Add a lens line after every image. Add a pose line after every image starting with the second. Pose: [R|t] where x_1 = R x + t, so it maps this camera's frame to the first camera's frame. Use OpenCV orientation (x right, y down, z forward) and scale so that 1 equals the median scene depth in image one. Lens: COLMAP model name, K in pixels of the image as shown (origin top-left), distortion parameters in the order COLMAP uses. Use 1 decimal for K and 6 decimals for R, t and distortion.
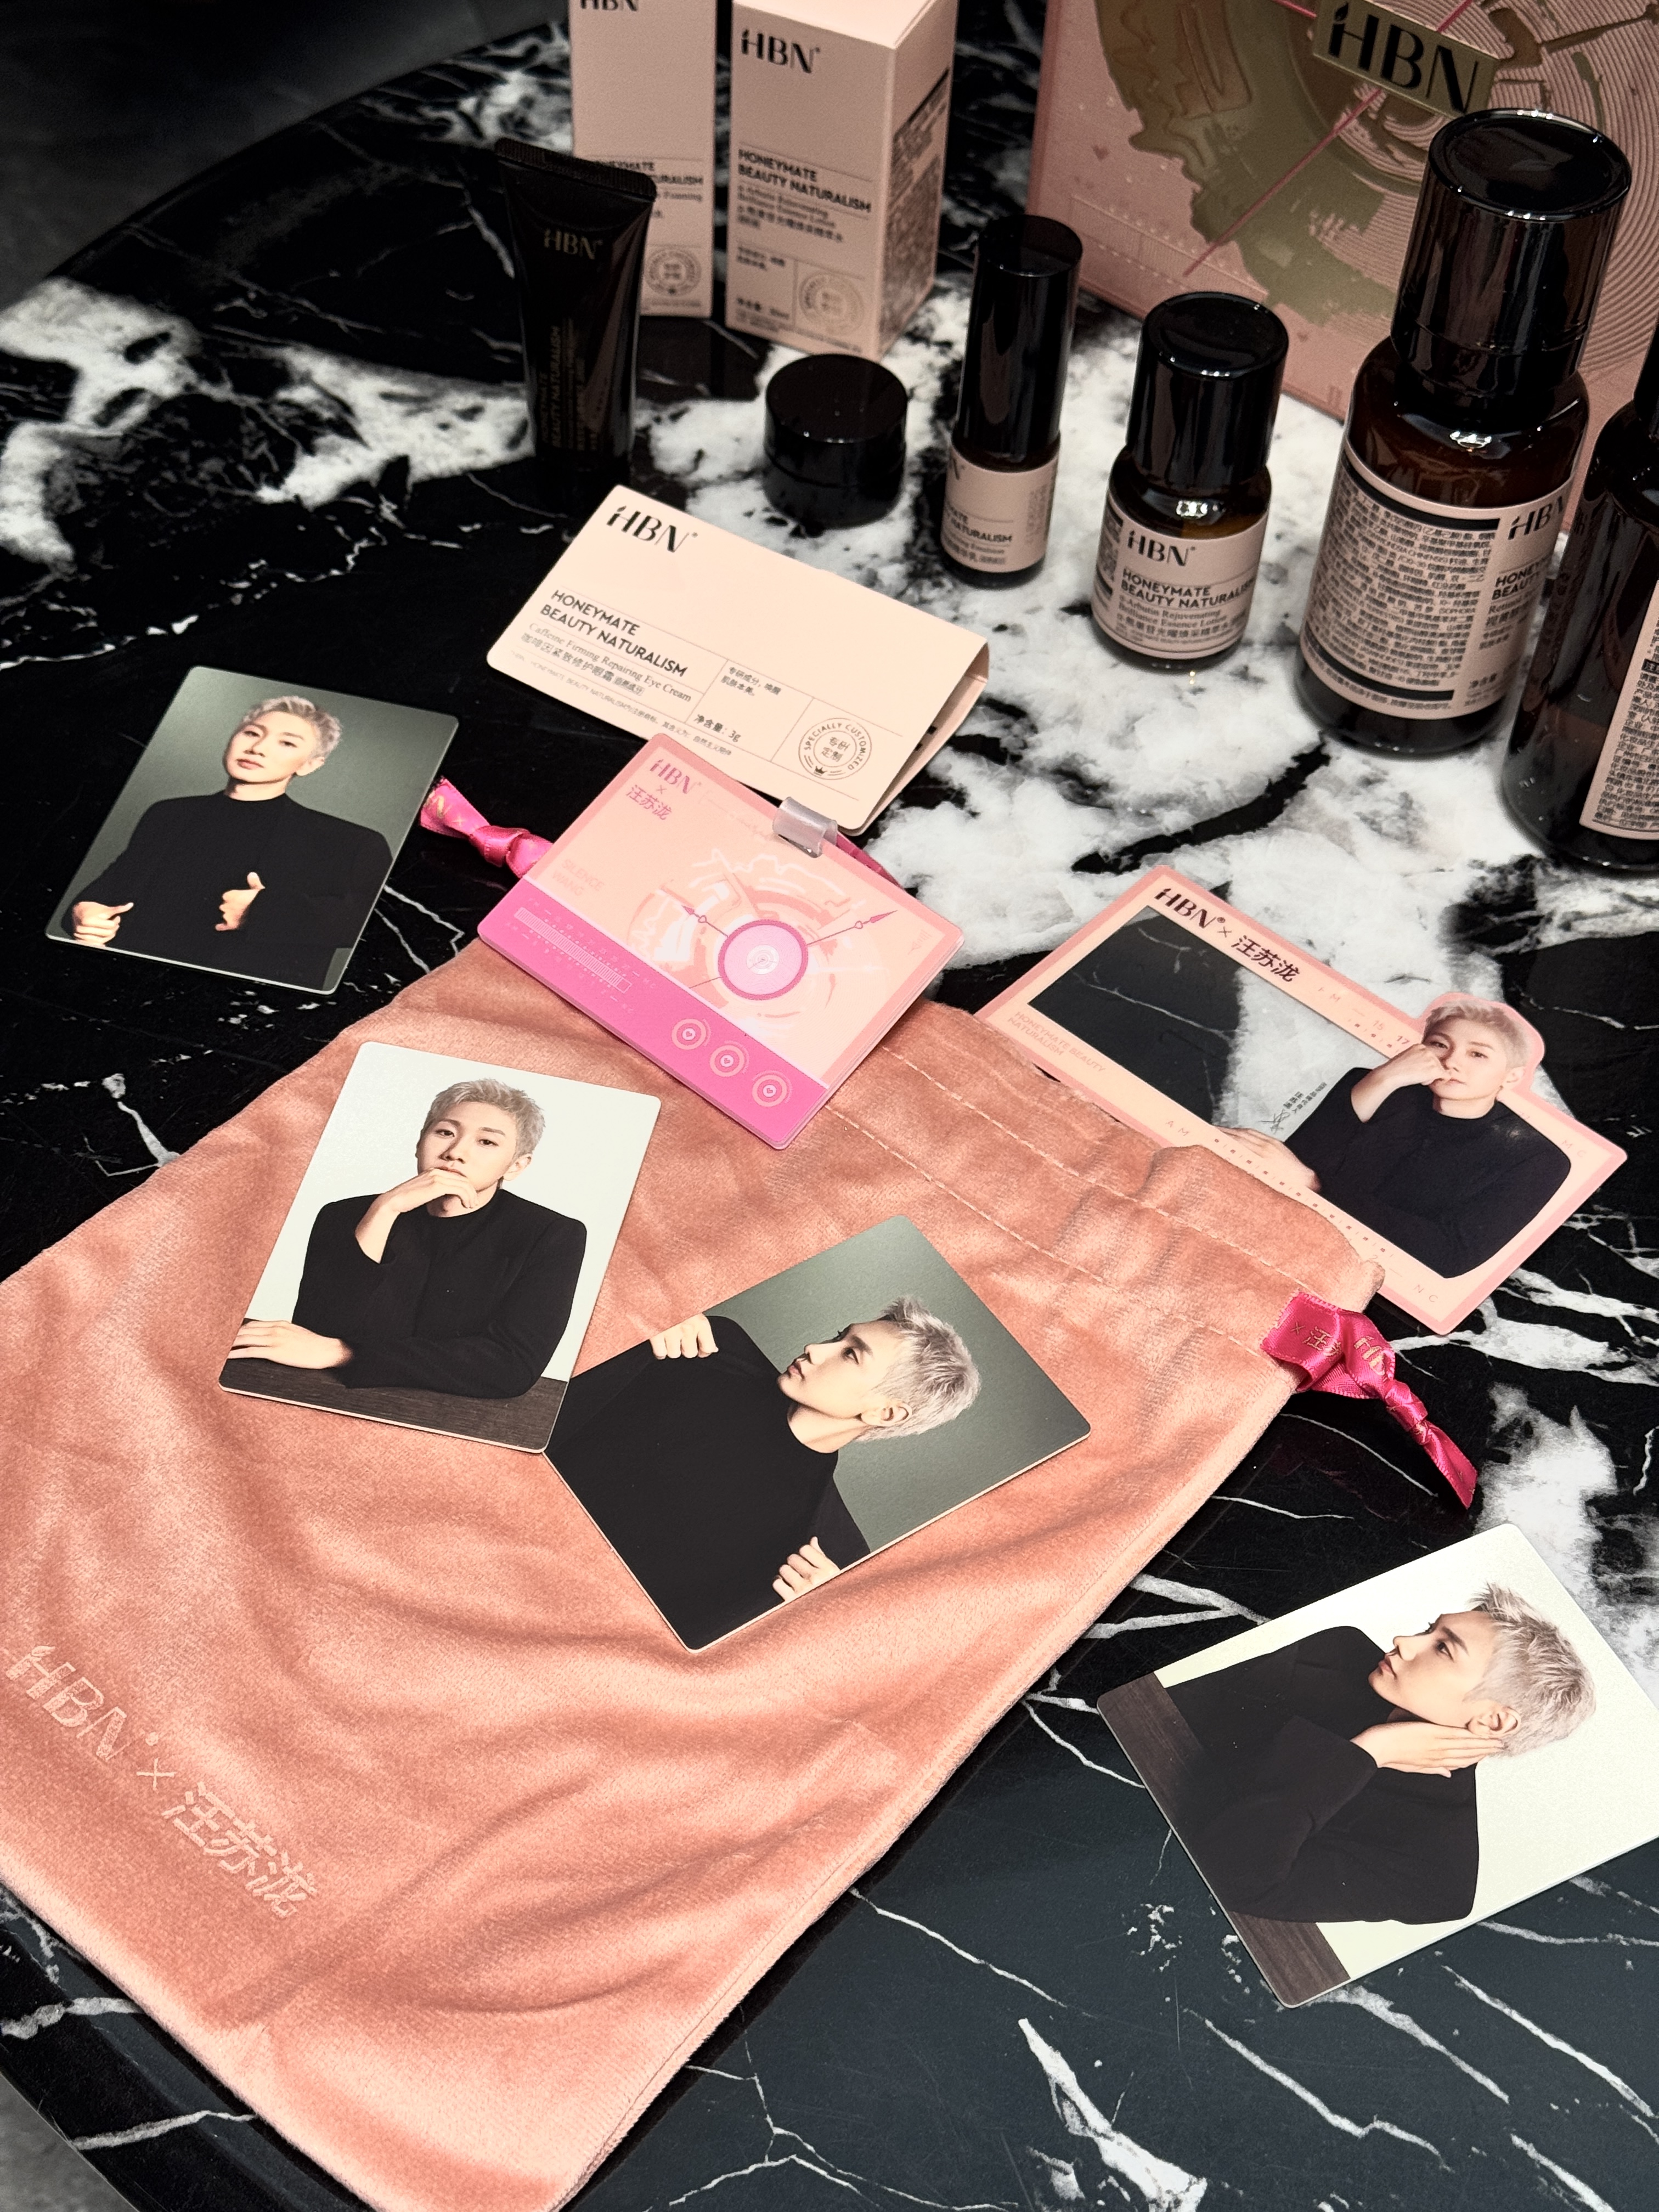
lens RADIAL K [[3092.8, 0, 832.1], [0, 3092.8, 1116.8], [0, 0, 1]] dist [0.193533, -0.445534]
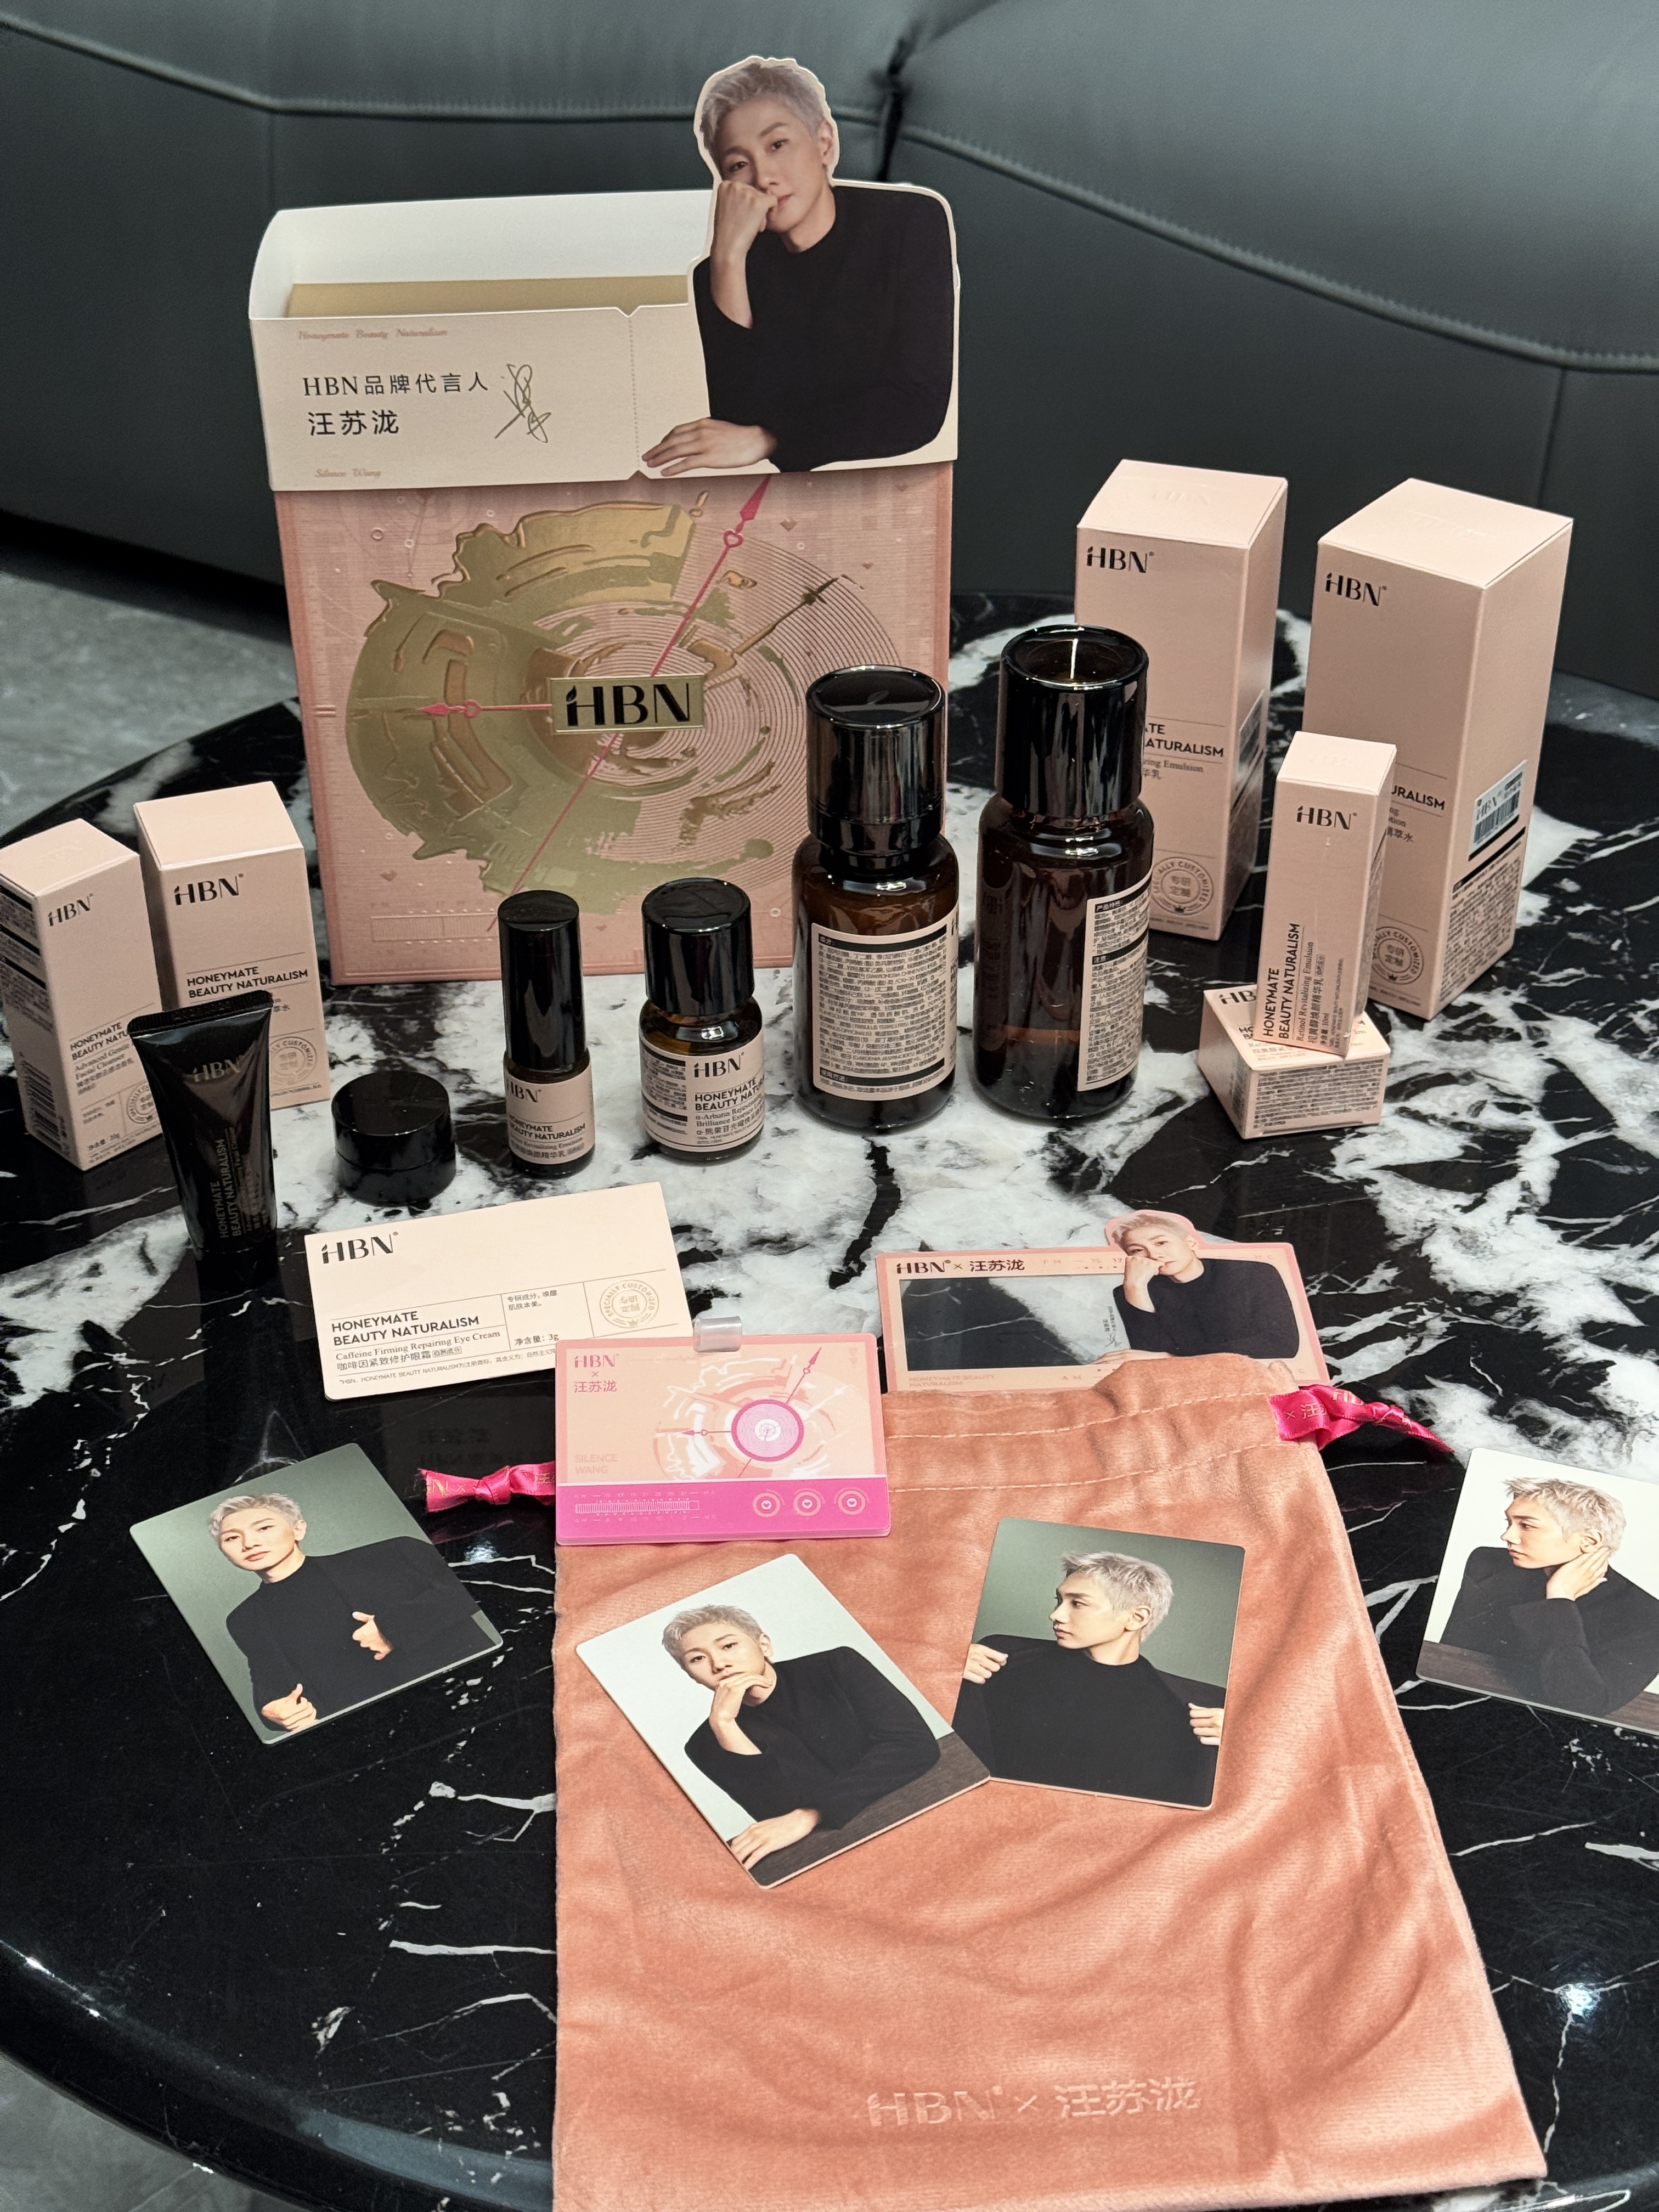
lens RADIAL K [[3092.8, 0, 832.1], [0, 3092.8, 1116.8], [0, 0, 1]] dist [0.193533, -0.445534]
pose [[0.711406, -0.436090, 0.551114, -0.601415], [0.552823, 0.831434, -0.055709, -0.067132], [-0.433921, 0.344300, 0.832568, -0.100674]]
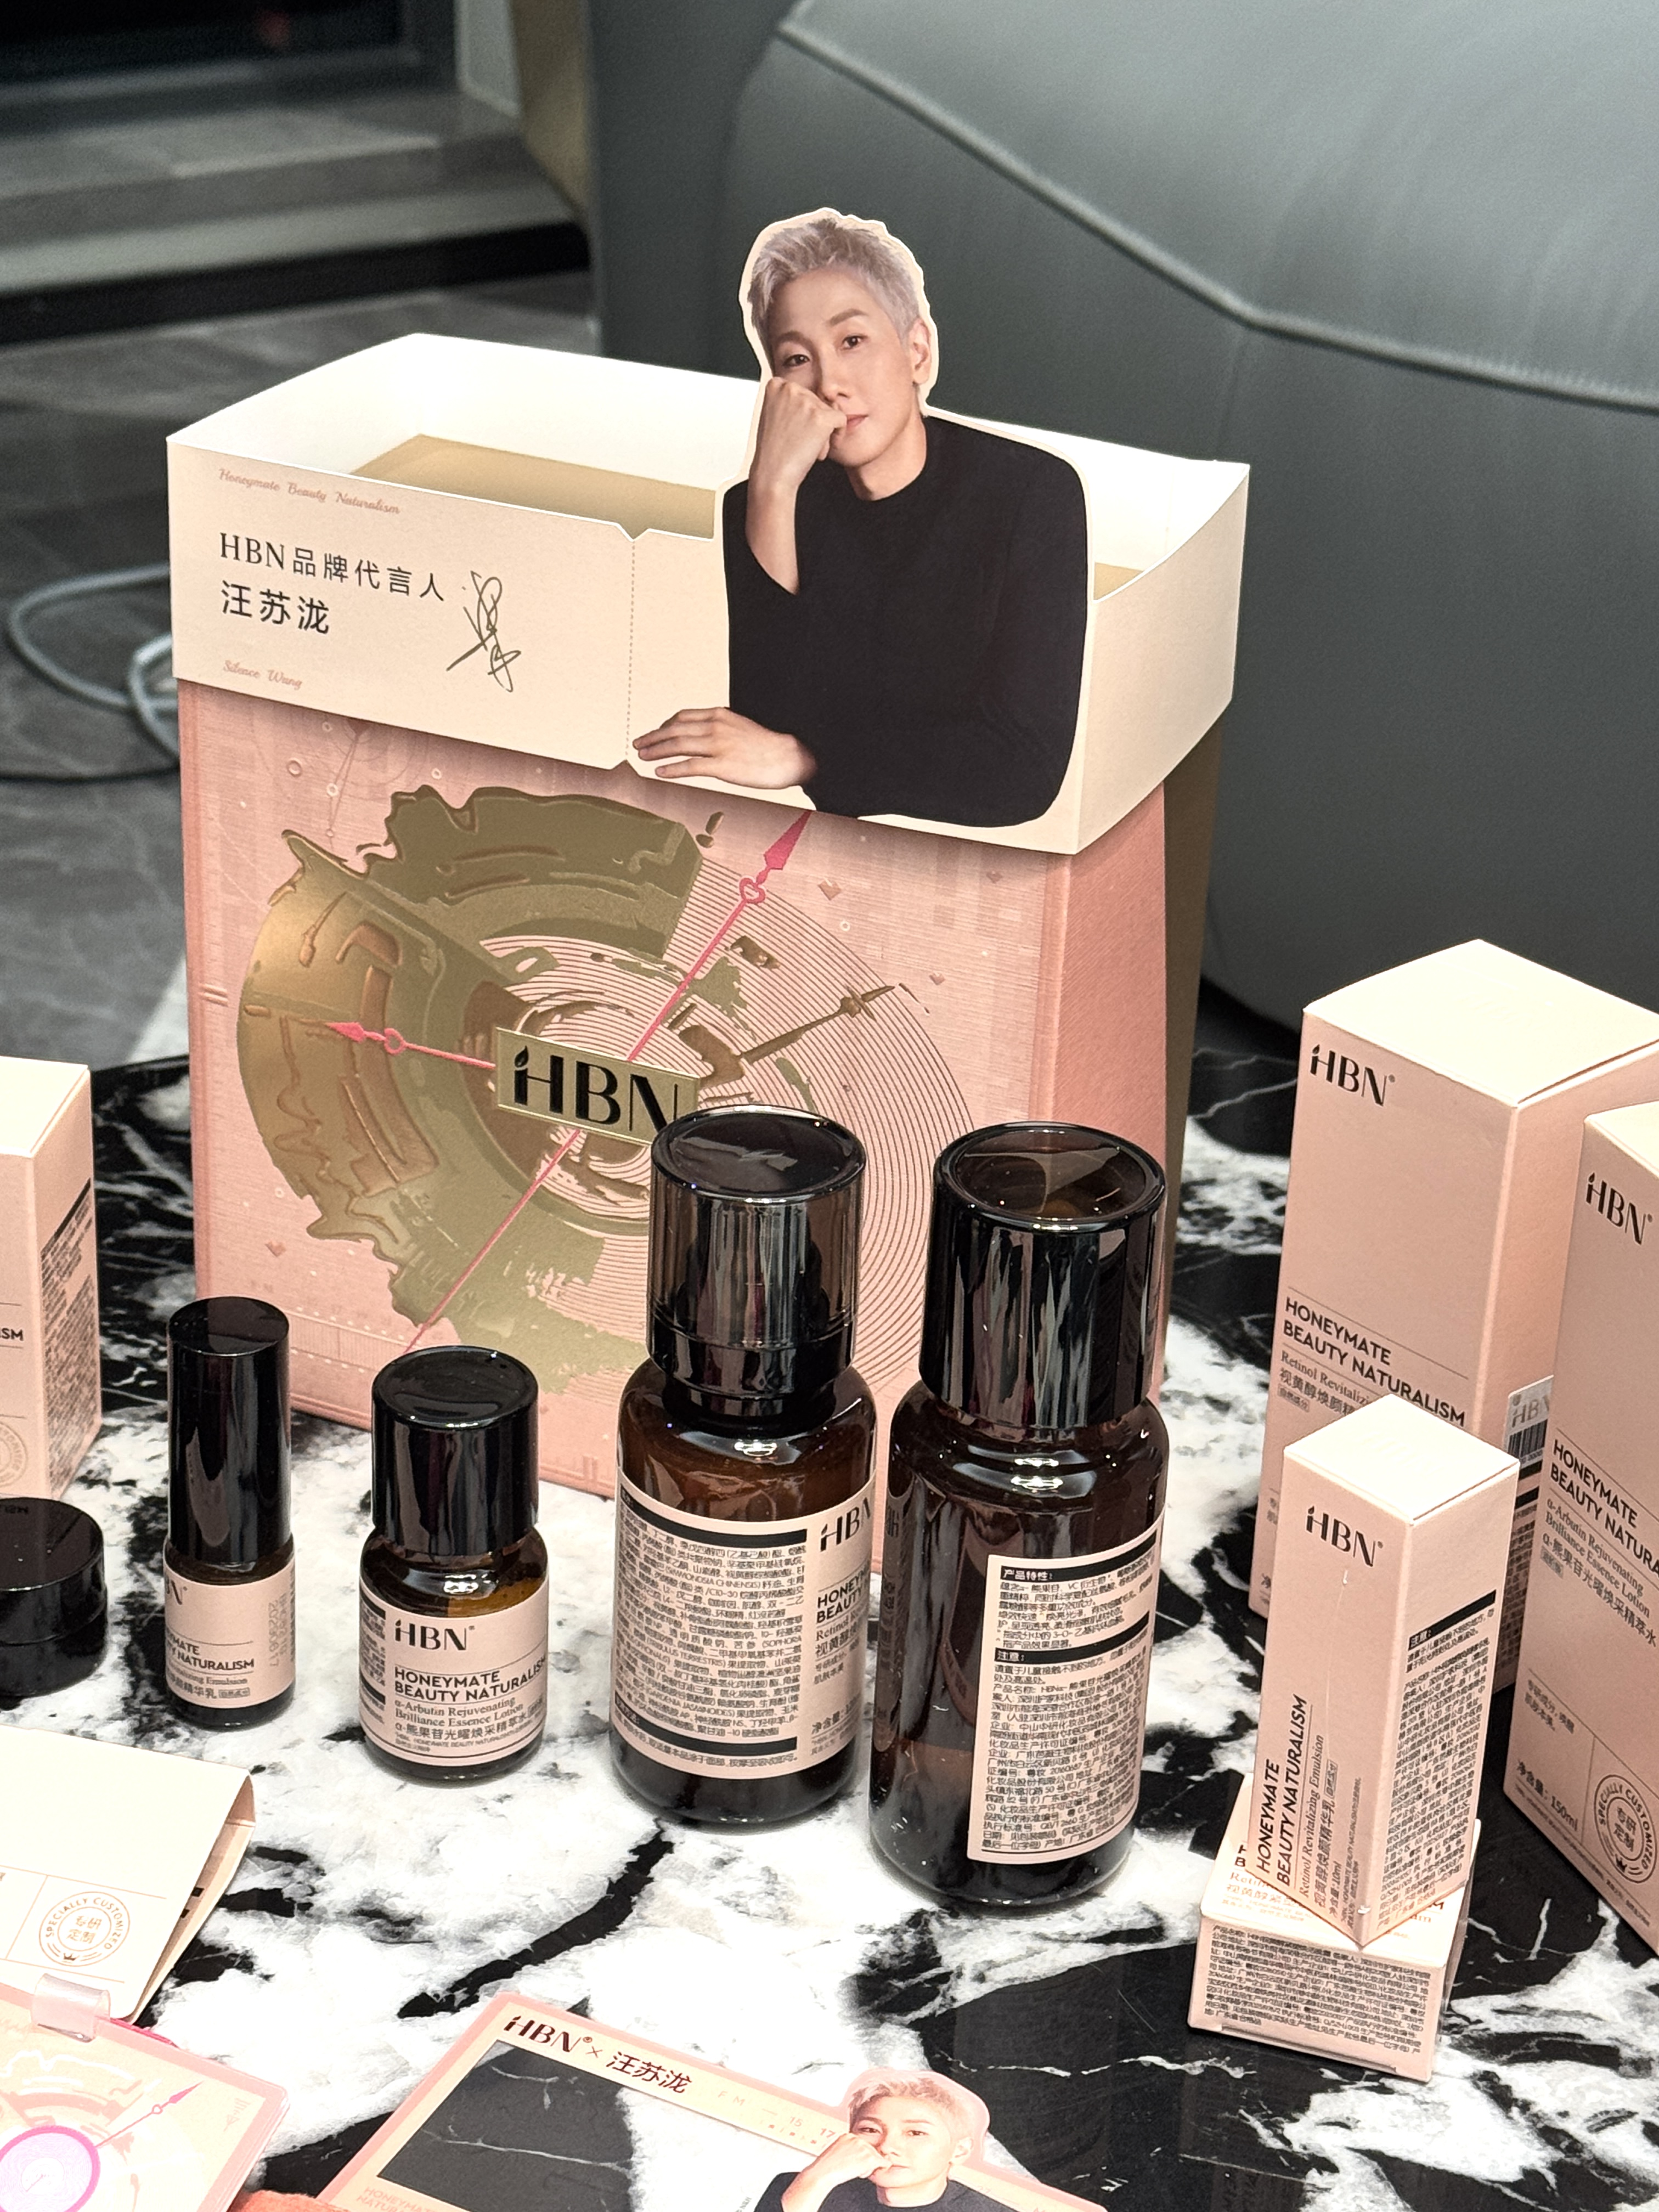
lens RADIAL K [[4274.9, 0, 837.1], [0, 4274.9, 1094.5], [0, 0, 1]] dist [0.094194, 0.403035]
pose [[0.961231, -0.125058, 0.245753, -0.060566], [0.207349, 0.915328, -0.345227, 0.114151], [-0.181771, 0.382800, 0.905772, -0.148818]]
